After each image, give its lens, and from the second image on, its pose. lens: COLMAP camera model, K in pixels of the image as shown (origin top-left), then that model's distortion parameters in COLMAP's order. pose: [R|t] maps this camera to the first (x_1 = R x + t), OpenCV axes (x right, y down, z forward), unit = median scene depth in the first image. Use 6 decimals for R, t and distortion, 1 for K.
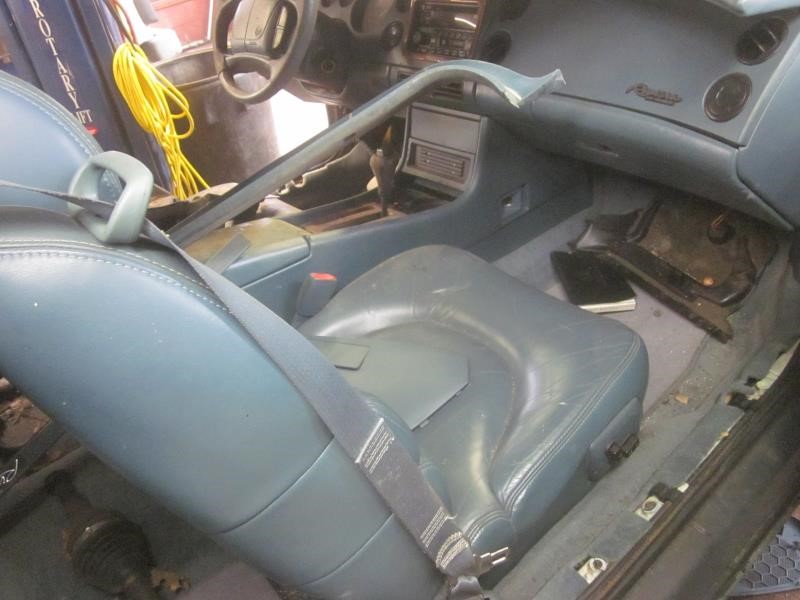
lens RADIAL K [[664.3, 0, 400.0], [0, 664.3, 300.0], [0, 0, 1]] dist [-0.081166, -0.000221]
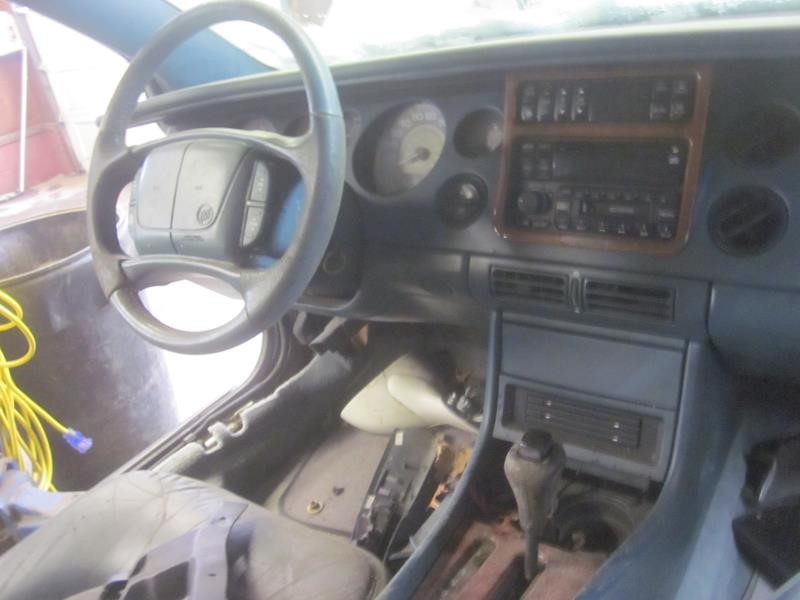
lens RADIAL K [[665.0, 0, 400.0], [0, 665.0, 300.0], [0, 0, 1]] dist [-0.039953, -0.001245]
pose [[0.962435, -0.120571, 0.243273, -0.191870], [0.160493, 0.975333, -0.151548, -0.236308], [-0.219000, 0.184899, 0.958046, 0.480184]]
